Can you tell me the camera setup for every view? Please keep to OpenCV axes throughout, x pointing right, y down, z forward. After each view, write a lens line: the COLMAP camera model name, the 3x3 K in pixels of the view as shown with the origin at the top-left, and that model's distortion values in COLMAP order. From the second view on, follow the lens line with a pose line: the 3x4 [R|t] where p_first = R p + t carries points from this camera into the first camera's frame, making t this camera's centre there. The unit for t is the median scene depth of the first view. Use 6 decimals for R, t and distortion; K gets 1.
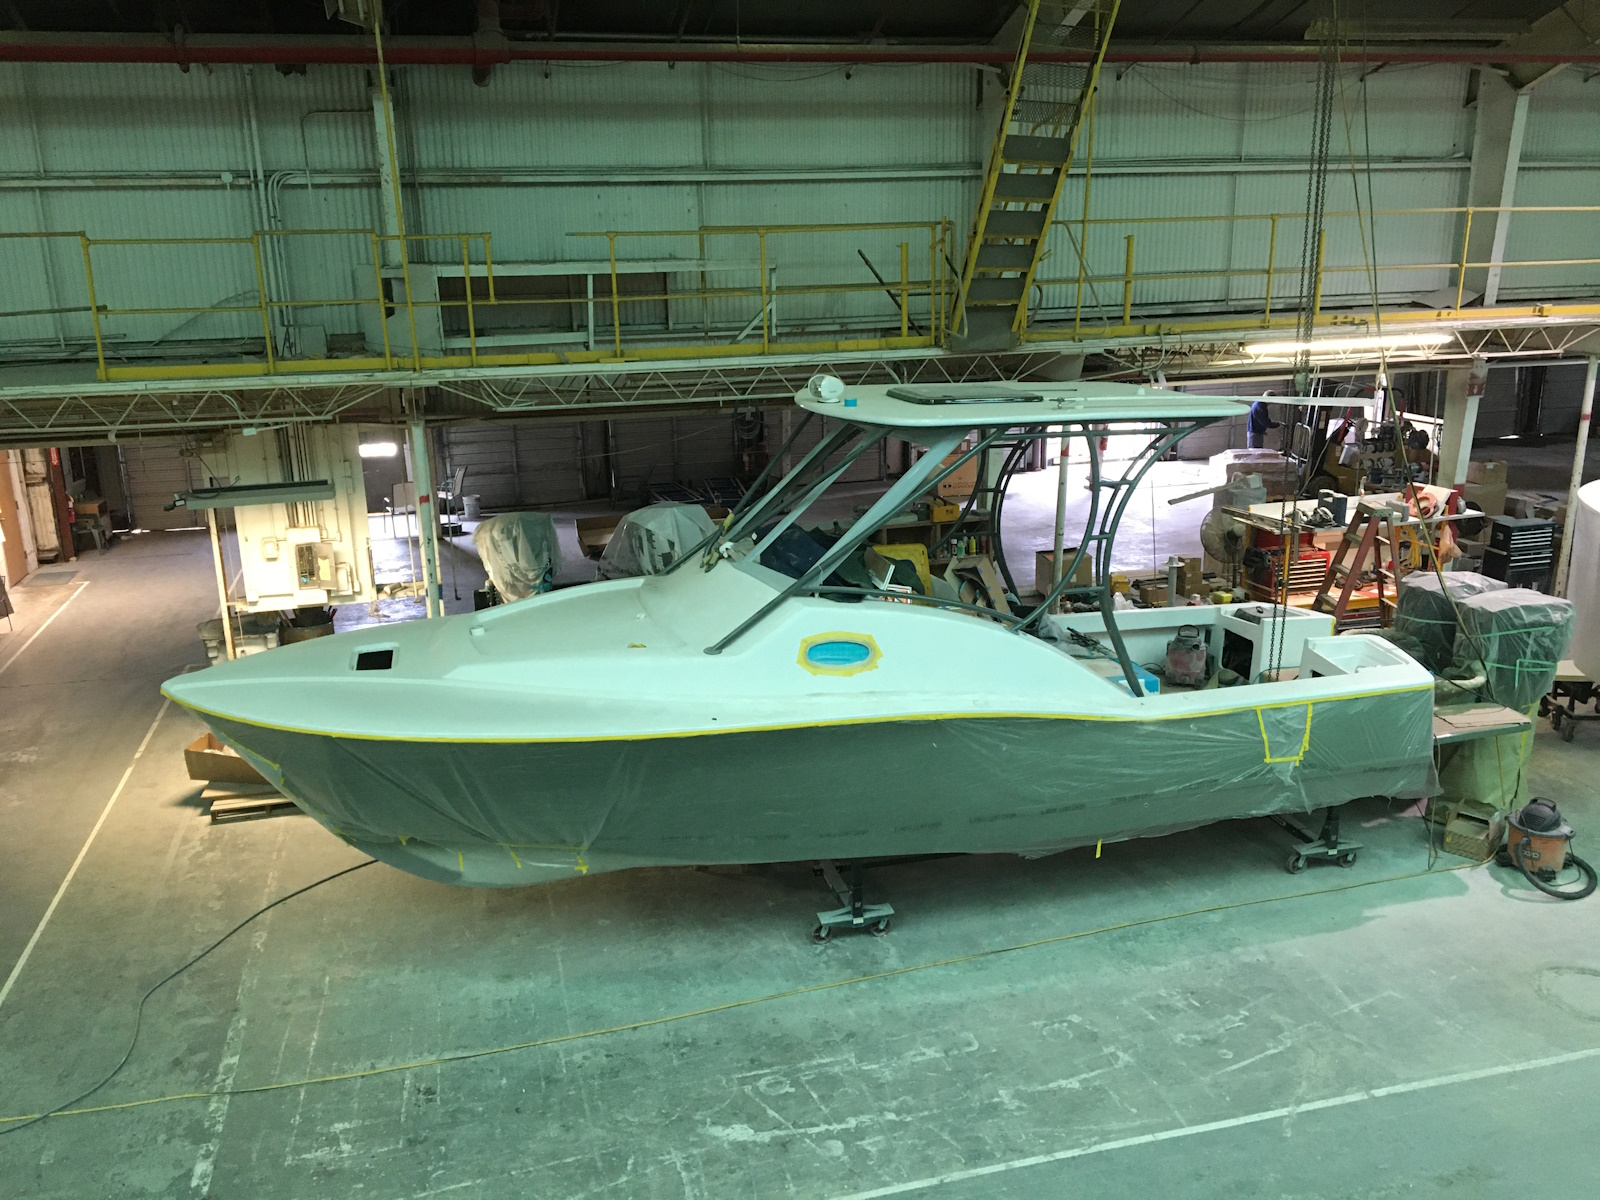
lens RADIAL K [[1334.4, 0, 799.1], [0, 1334.4, 606.4], [0, 0, 1]] dist [0.096961, -0.155677]
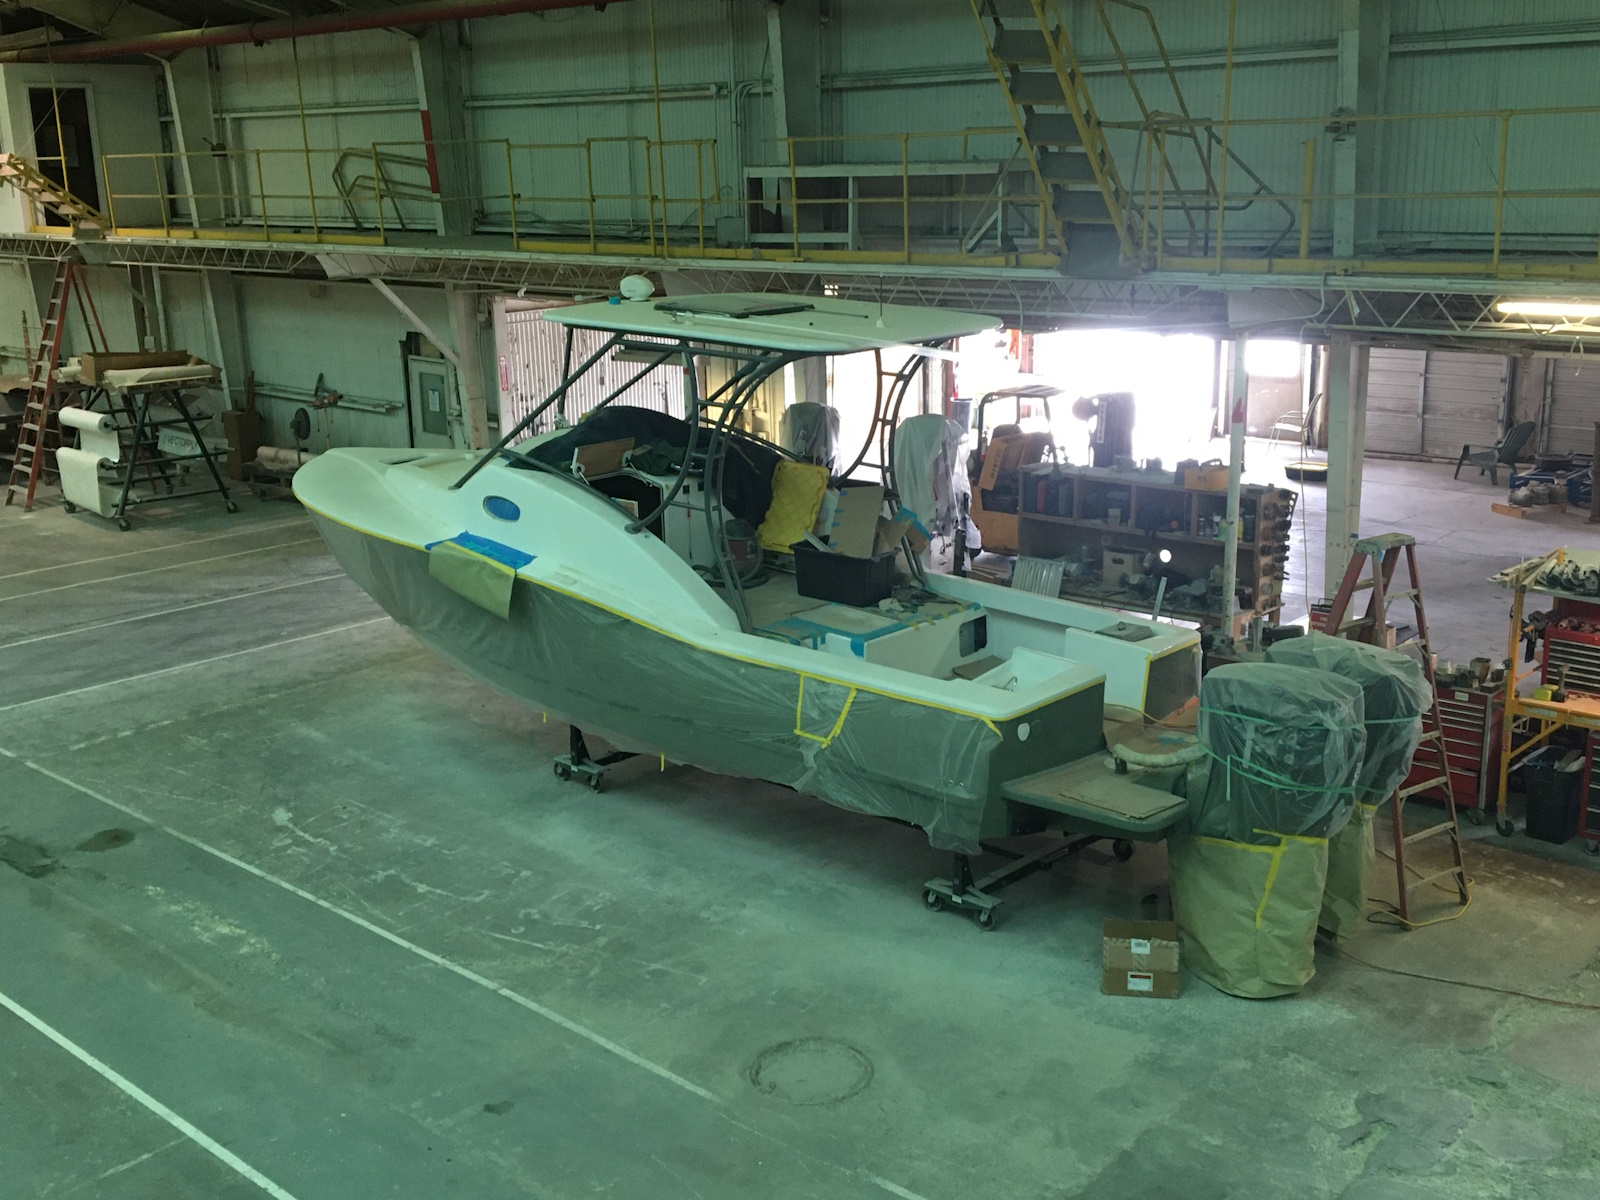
lens RADIAL K [[1738.3, 0, 800.0], [0, 1738.3, 600.0], [0, 0, 1]] dist [0.113083, -0.164190]
pose [[0.531538, 0.221384, -0.817592, 1.175811], [-0.211648, 0.969335, 0.124875, -0.109491], [0.820166, 0.106666, 0.562094, 0.297298]]
